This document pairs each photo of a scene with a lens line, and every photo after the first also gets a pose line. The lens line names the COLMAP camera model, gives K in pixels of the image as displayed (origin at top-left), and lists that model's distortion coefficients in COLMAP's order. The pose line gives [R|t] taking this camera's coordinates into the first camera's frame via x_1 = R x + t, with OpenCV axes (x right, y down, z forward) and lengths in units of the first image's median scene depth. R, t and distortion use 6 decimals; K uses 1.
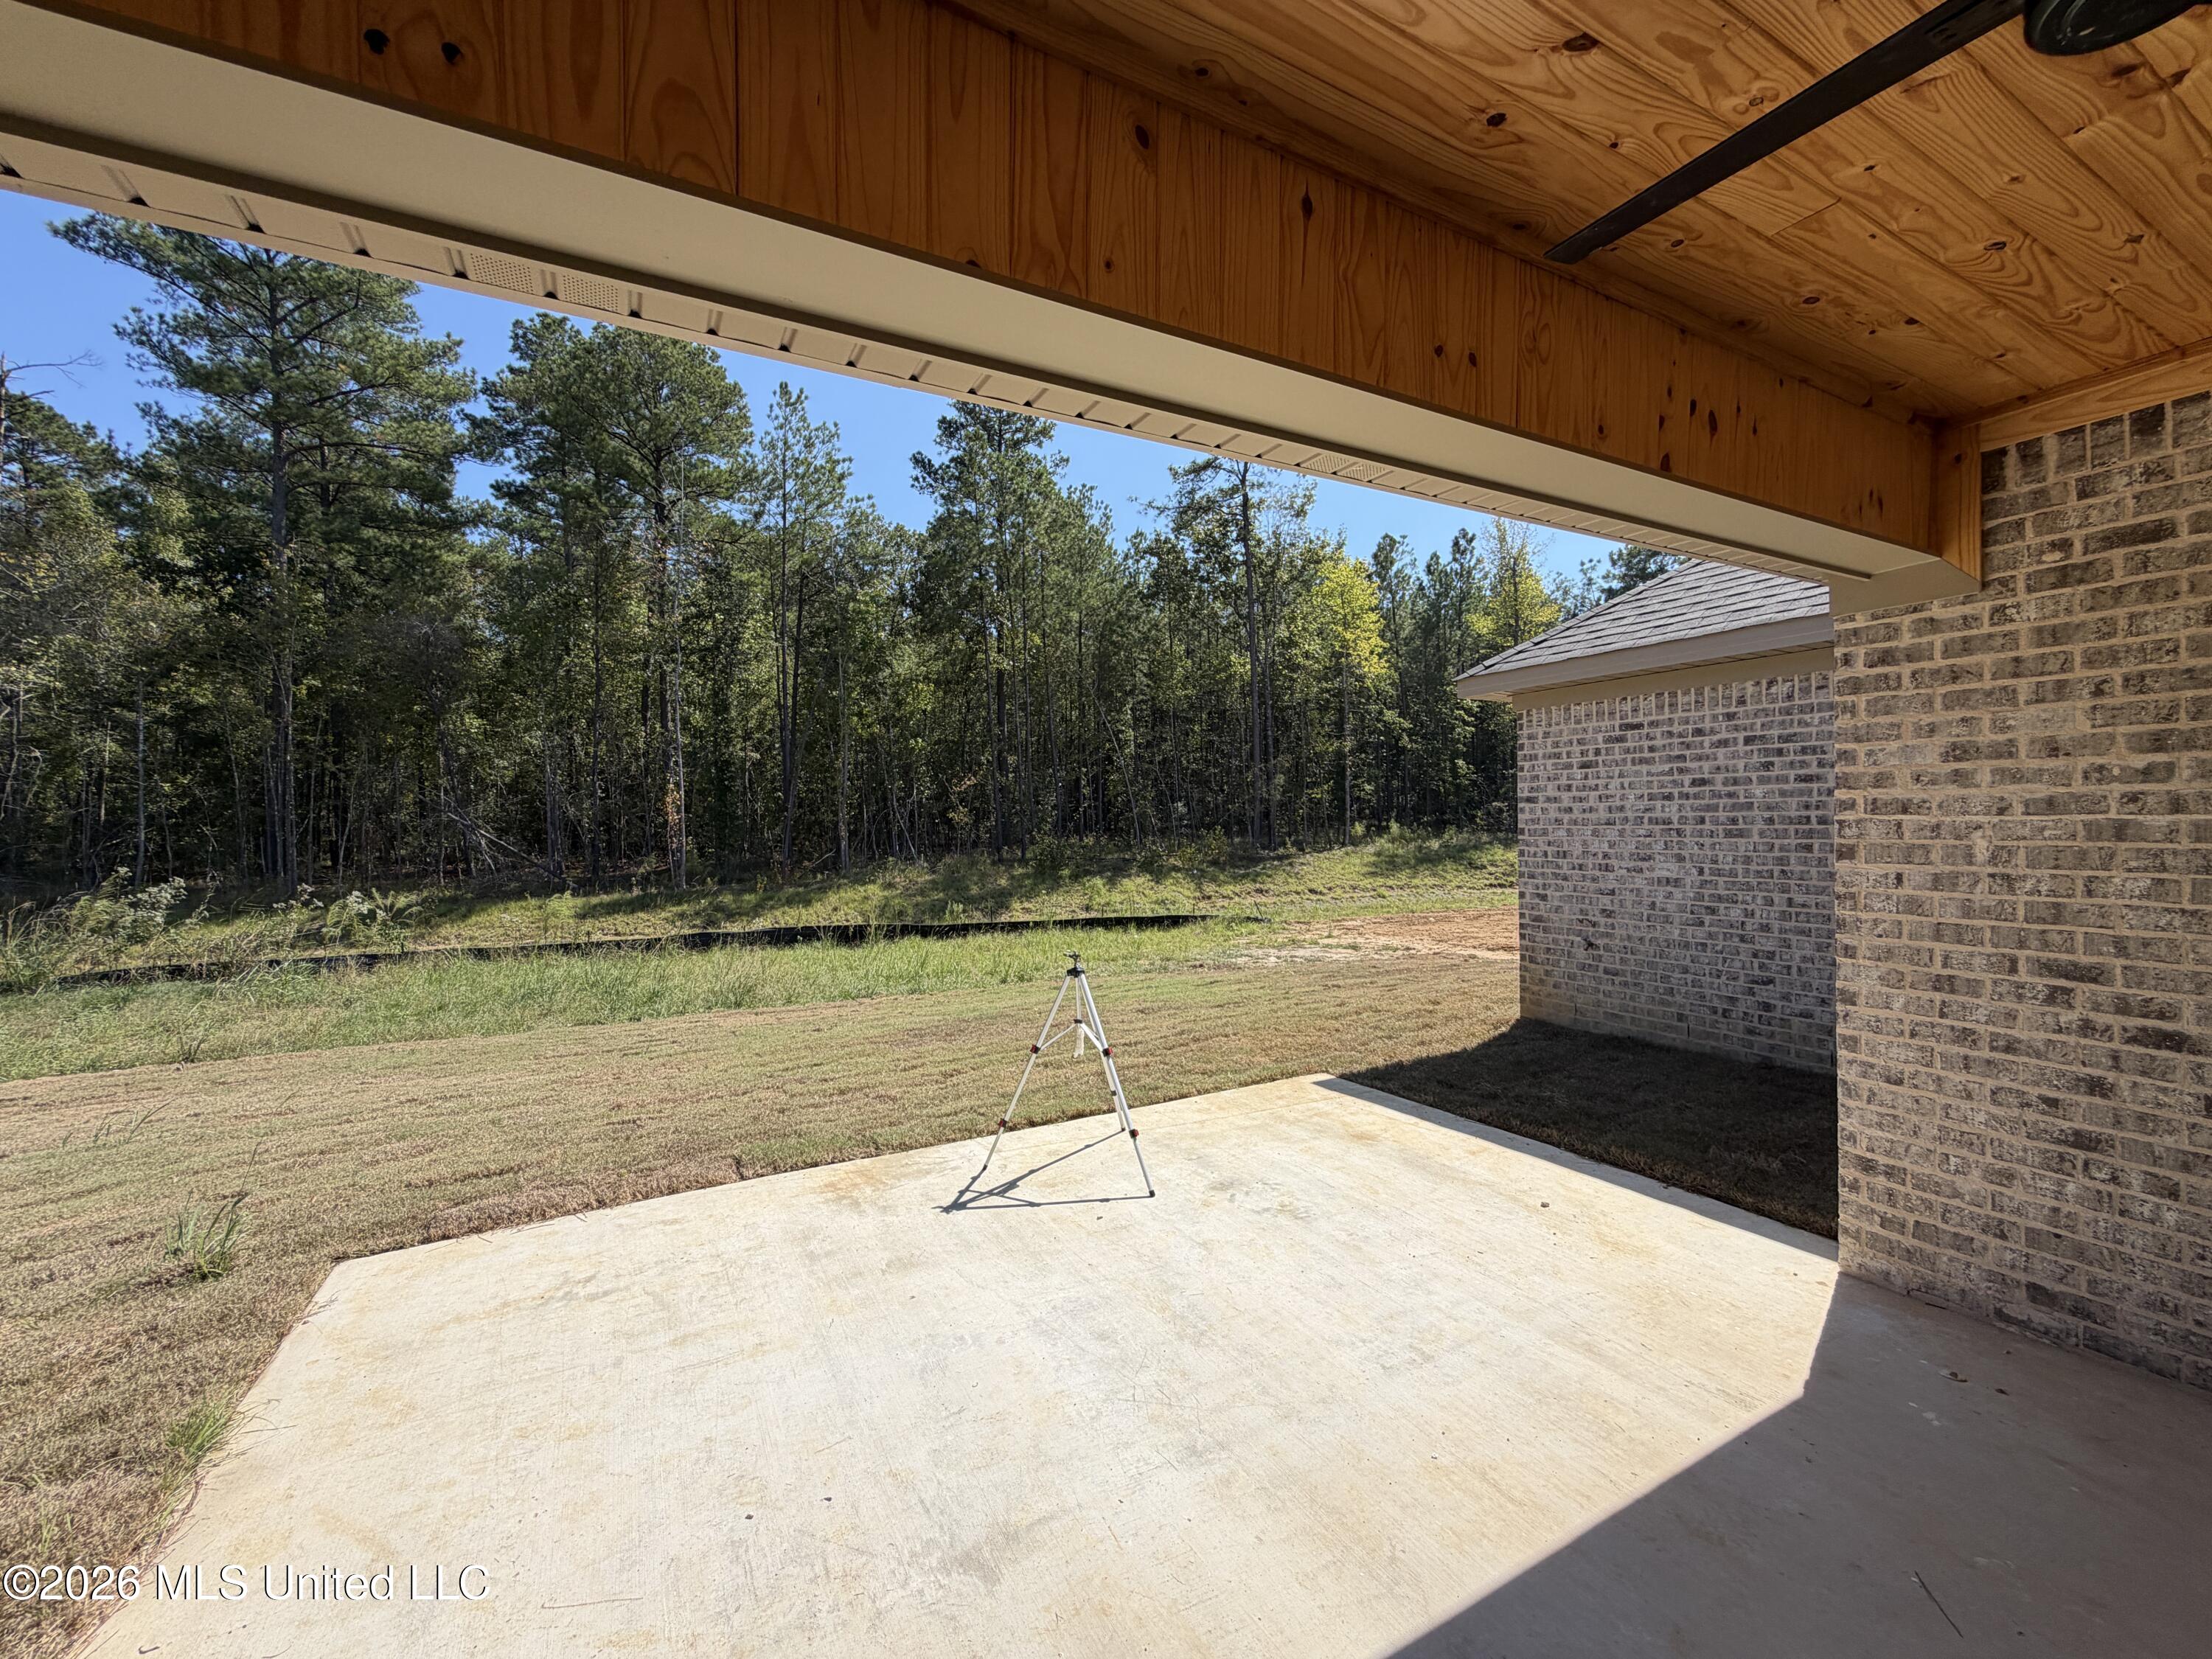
lens RADIAL K [[882.0, 0, 1088.7], [0, 882.0, 819.2], [0, 0, 1]] dist [-0.000207, -0.000168]
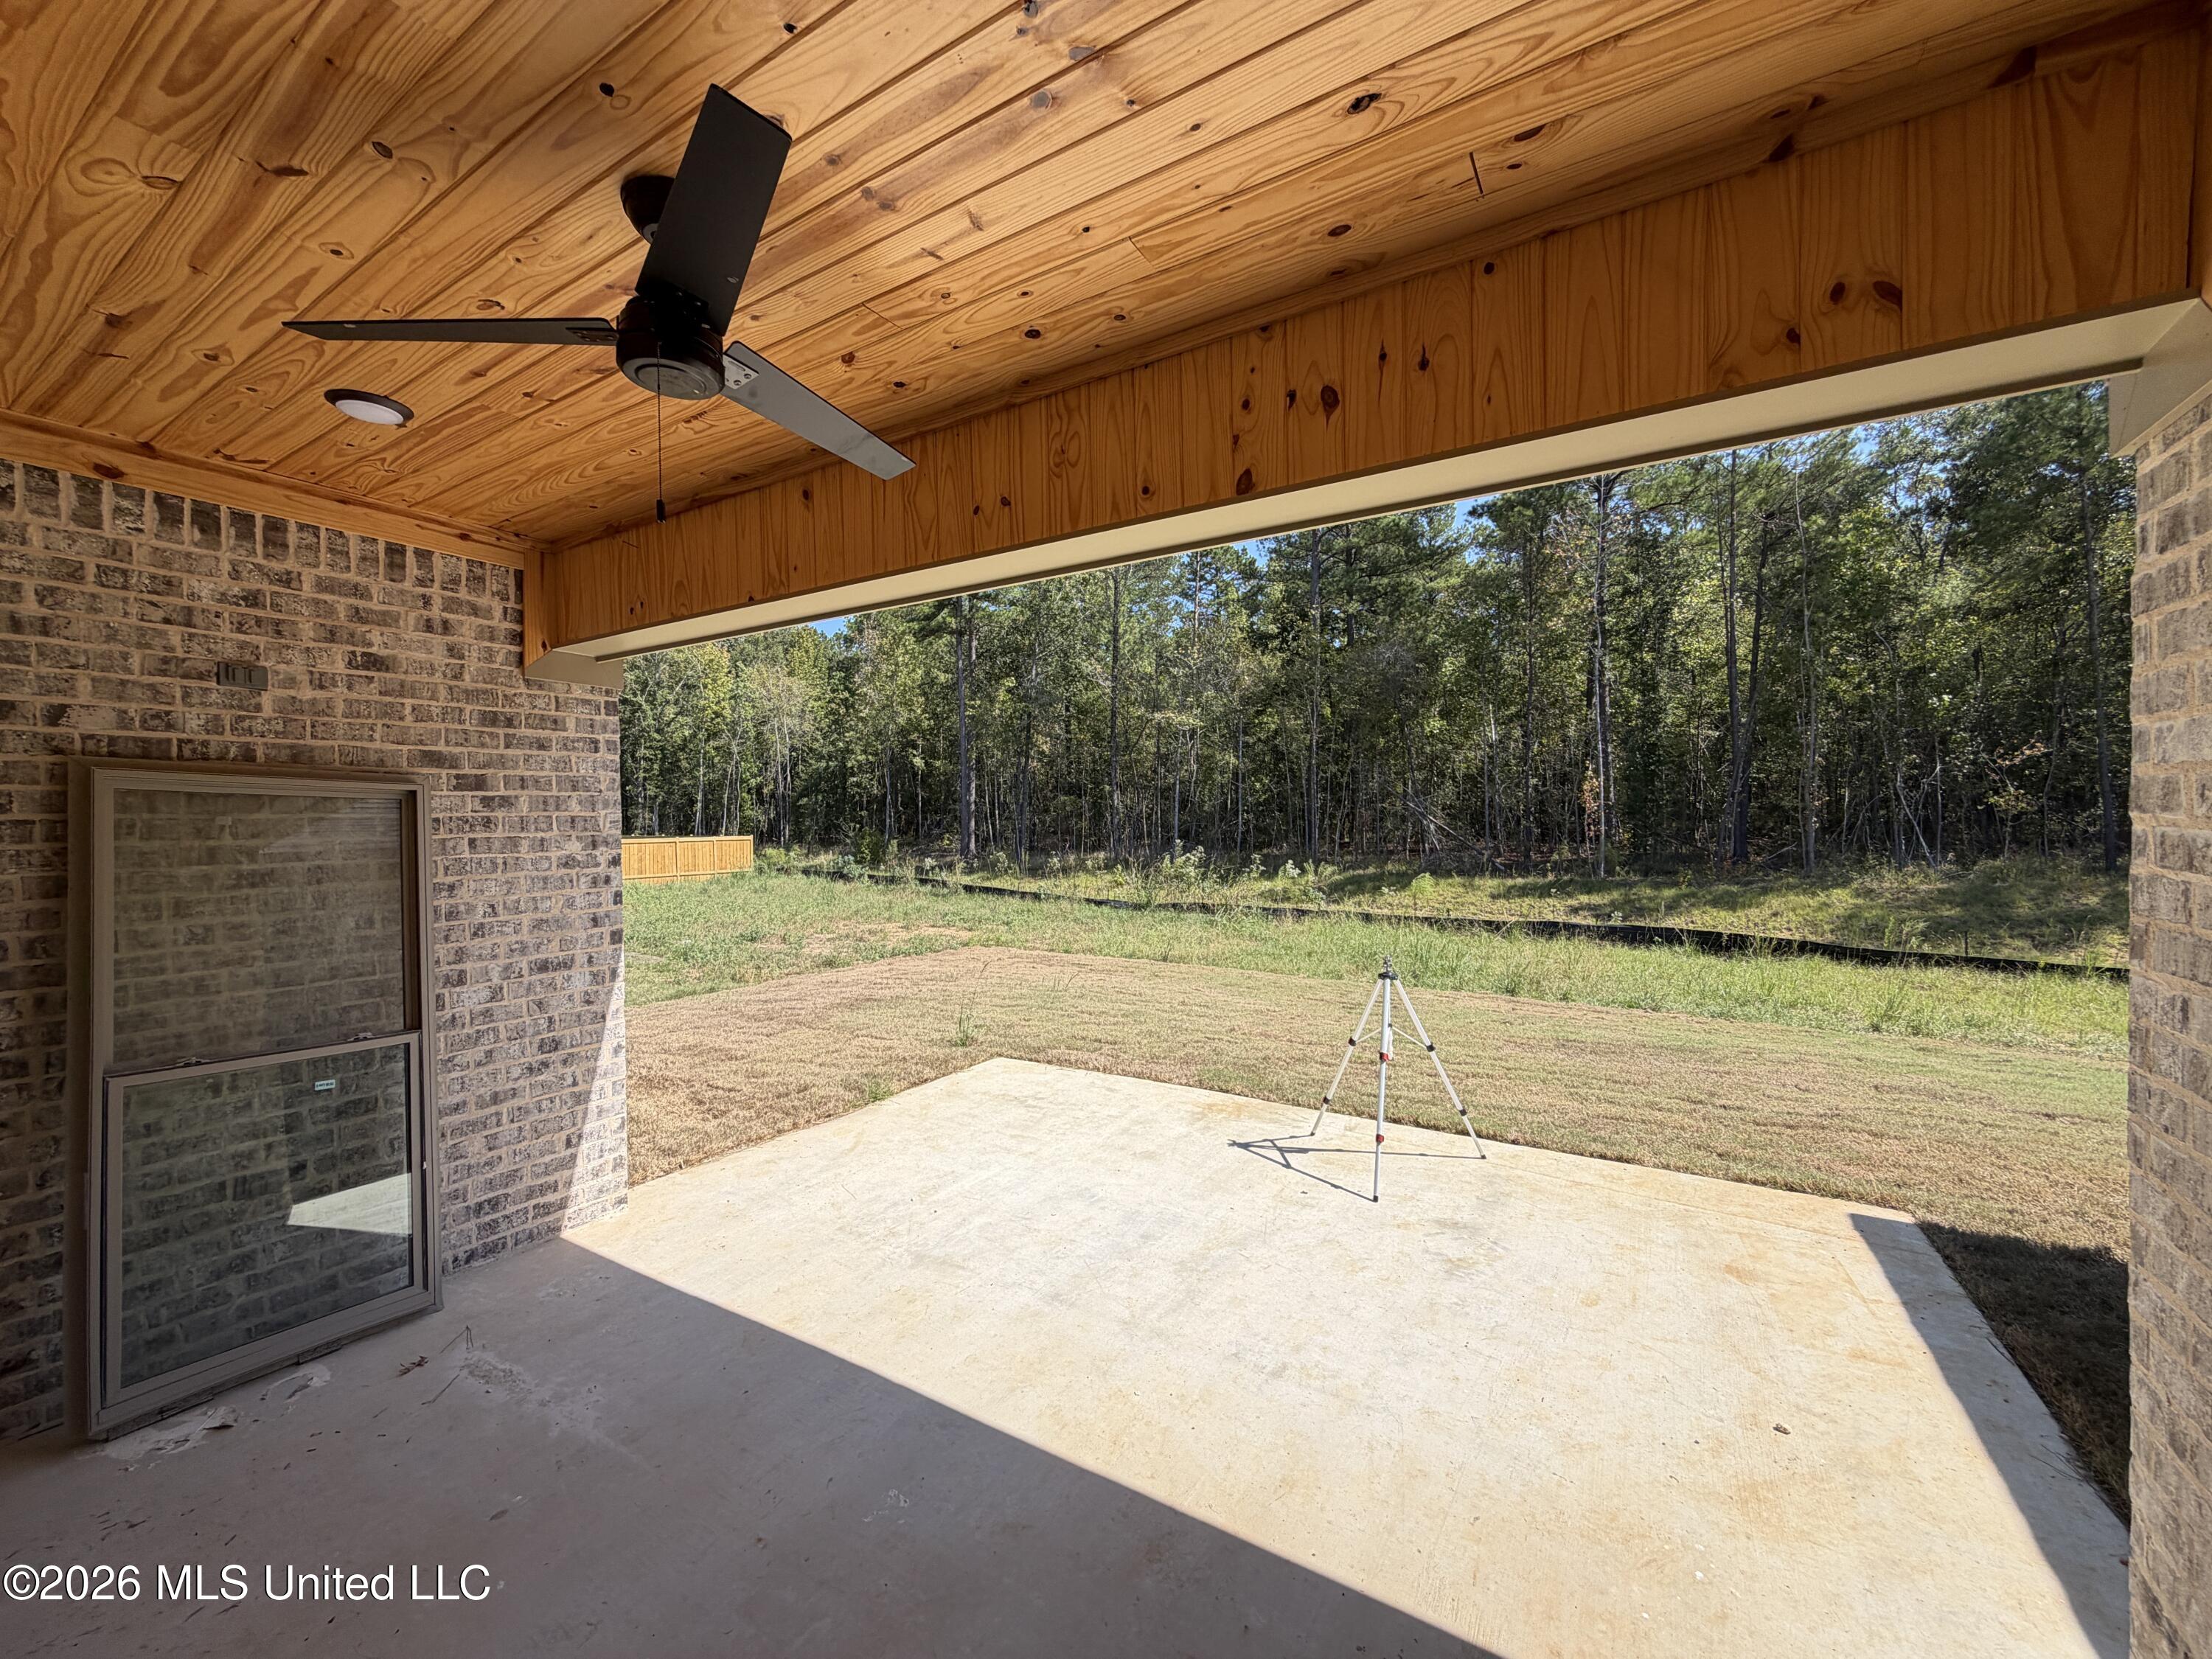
lens RADIAL K [[882.0, 0, 1105.5], [0, 882.0, 818.0], [0, 0, 1]] dist [-0.000207, -0.000168]
pose [[0.504417, 0.010278, -0.863399, 0.538217], [0.004543, 0.999884, 0.014556, -0.022025], [0.863449, -0.011265, 0.504311, 0.150060]]
